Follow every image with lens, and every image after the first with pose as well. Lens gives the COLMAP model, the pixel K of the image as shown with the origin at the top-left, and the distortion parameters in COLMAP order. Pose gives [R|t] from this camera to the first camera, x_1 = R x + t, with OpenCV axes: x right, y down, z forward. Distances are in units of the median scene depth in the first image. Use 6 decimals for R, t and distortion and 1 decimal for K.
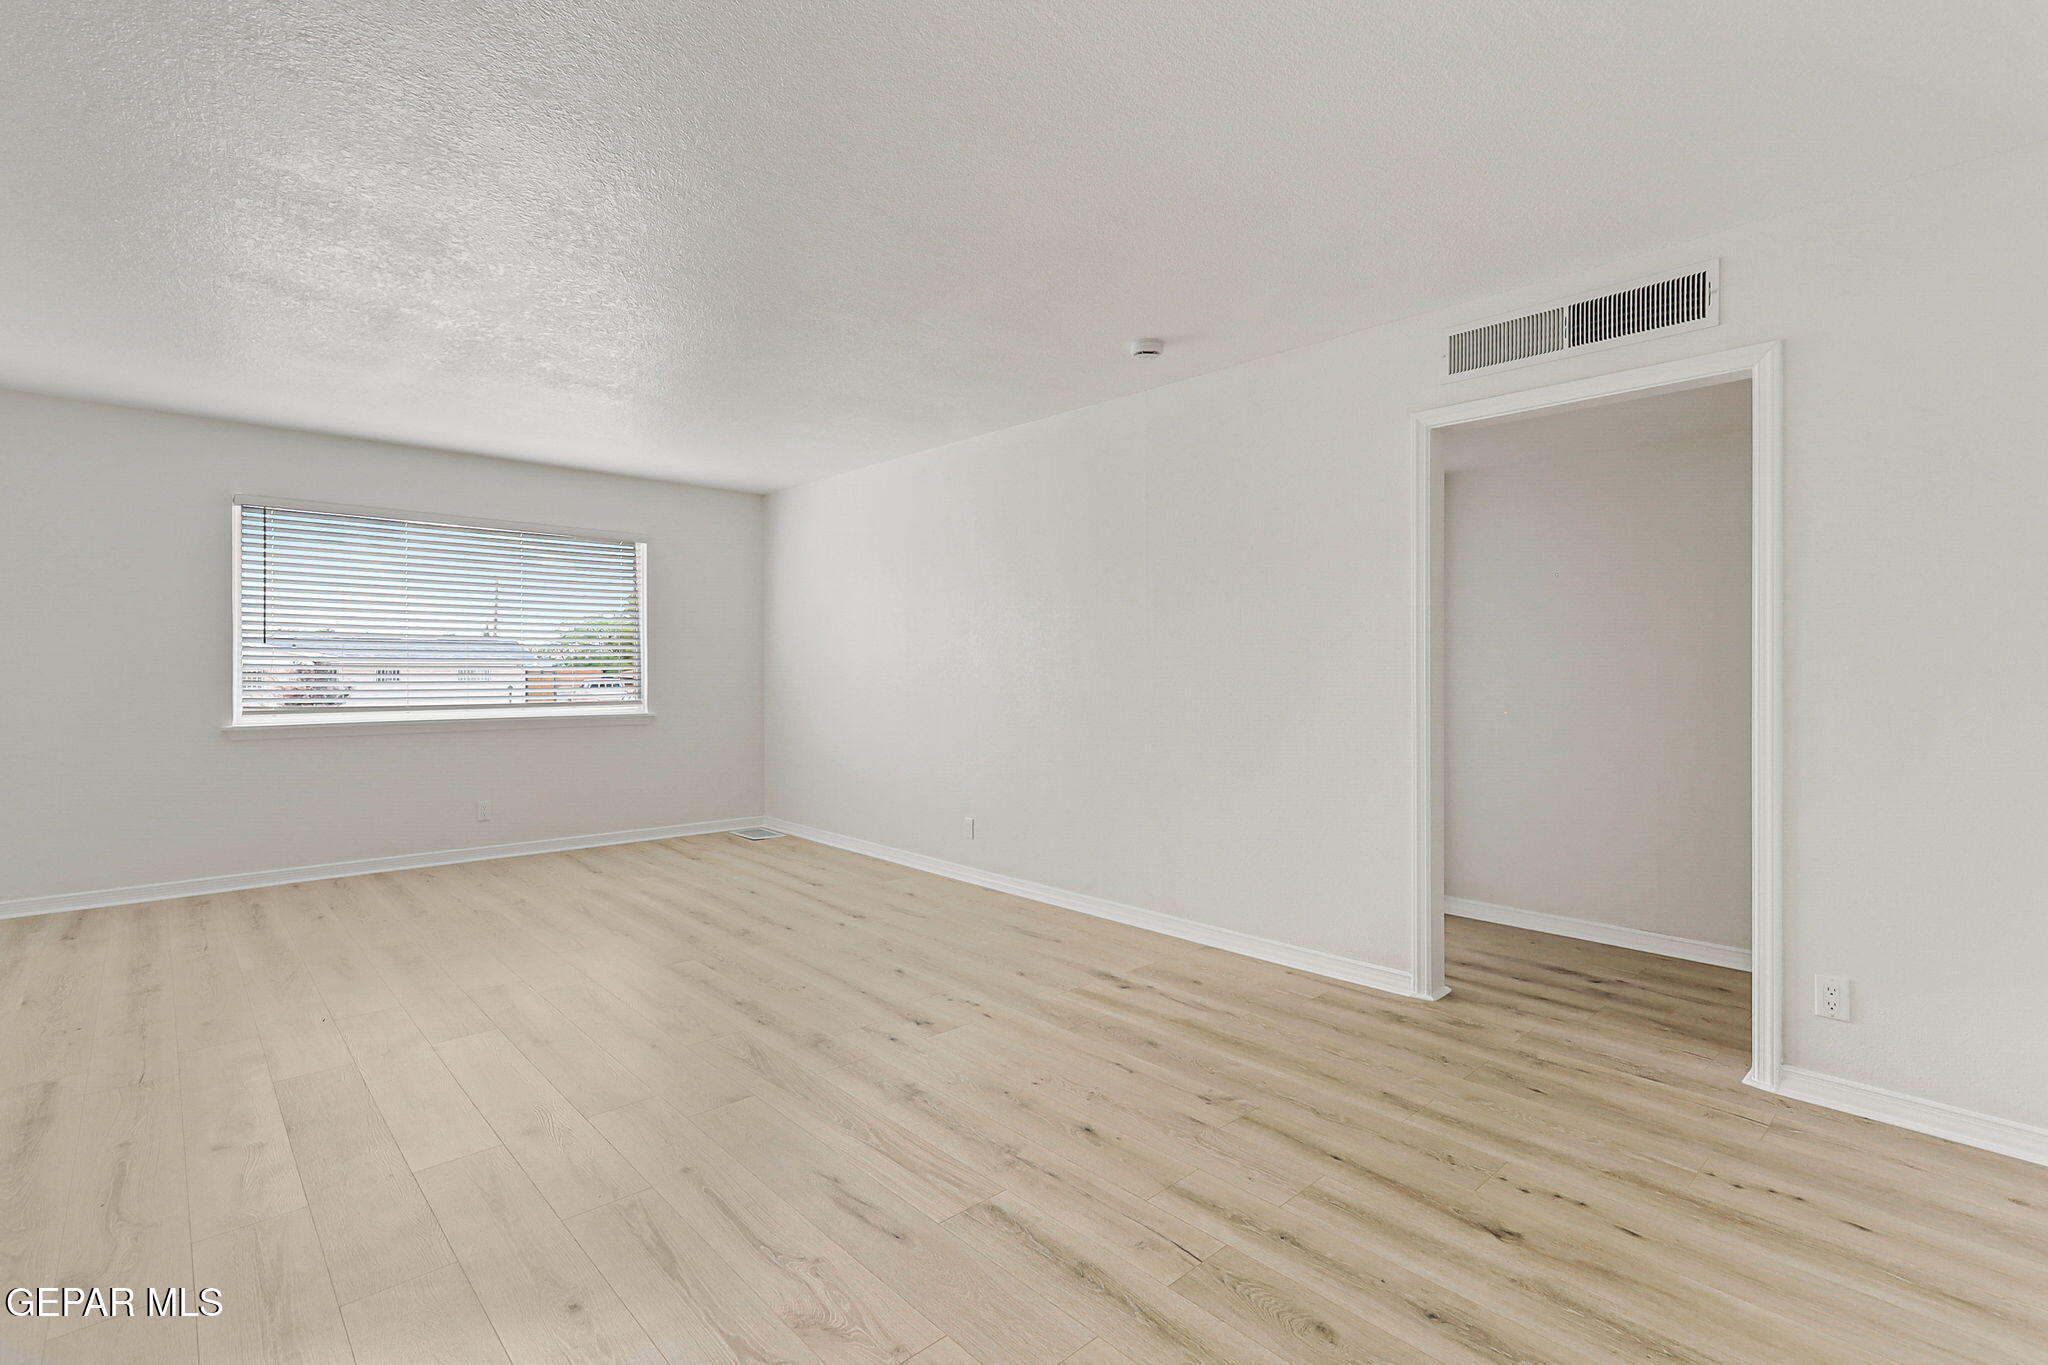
lens RADIAL K [[944.4, 0, 1025.7], [0, 944.4, 668.7], [0, 0, 1]] dist [-0.000037, 0.002465]
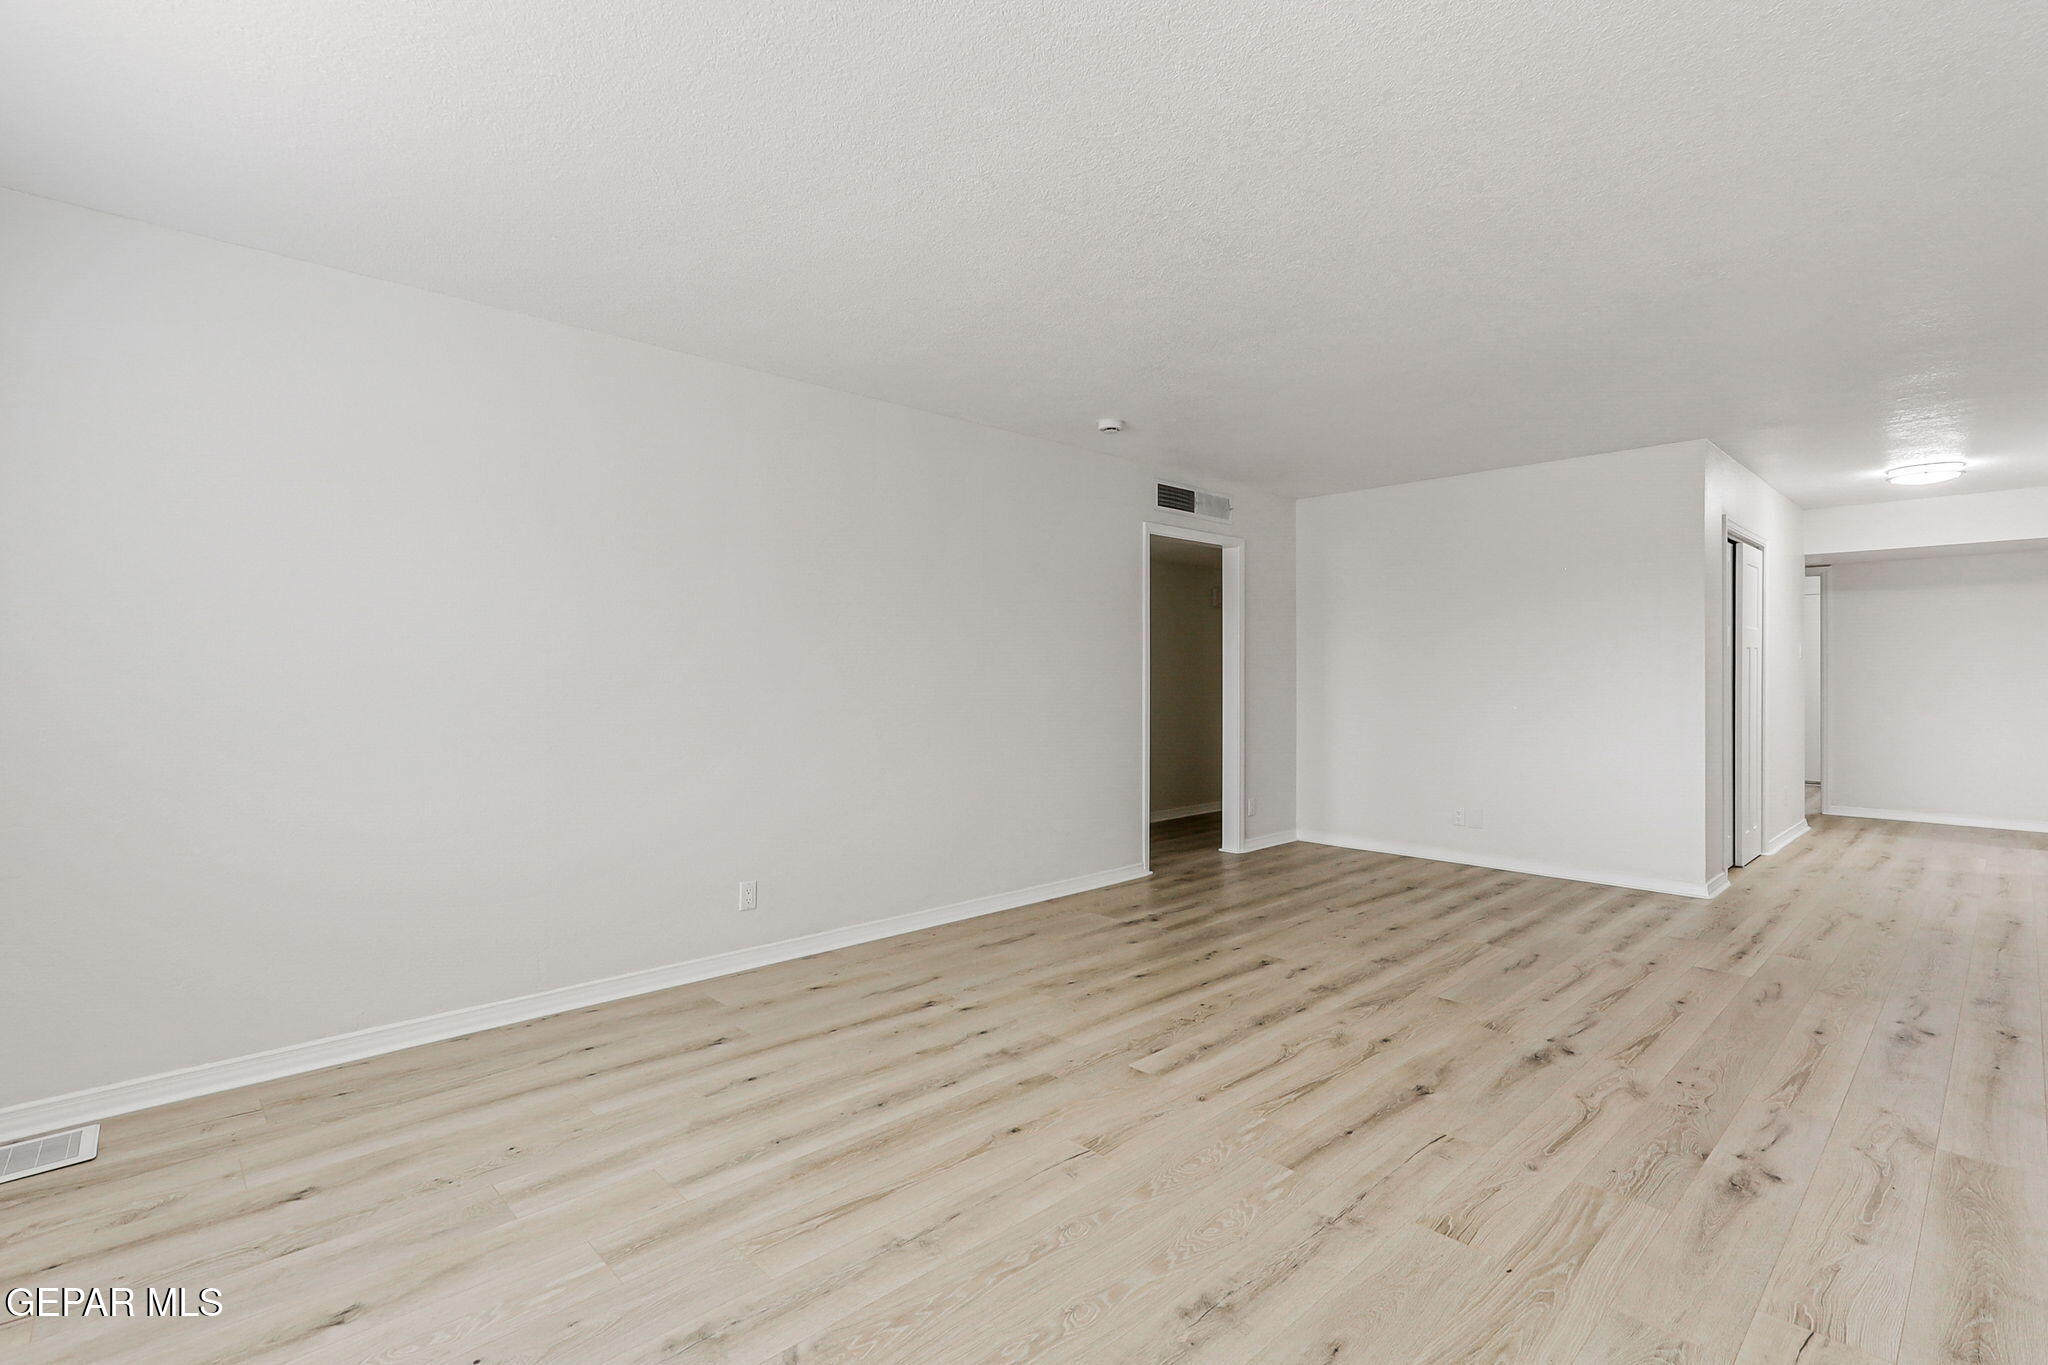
lens RADIAL K [[944.4, 0, 1027.0], [0, 944.4, 697.6], [0, 0, 1]] dist [-0.000037, 0.002465]
pose [[-0.013331, -0.026351, 0.999564, -1.291875], [0.003352, 0.999646, 0.026398, -0.008893], [-0.999906, 0.003703, -0.013238, 1.279504]]
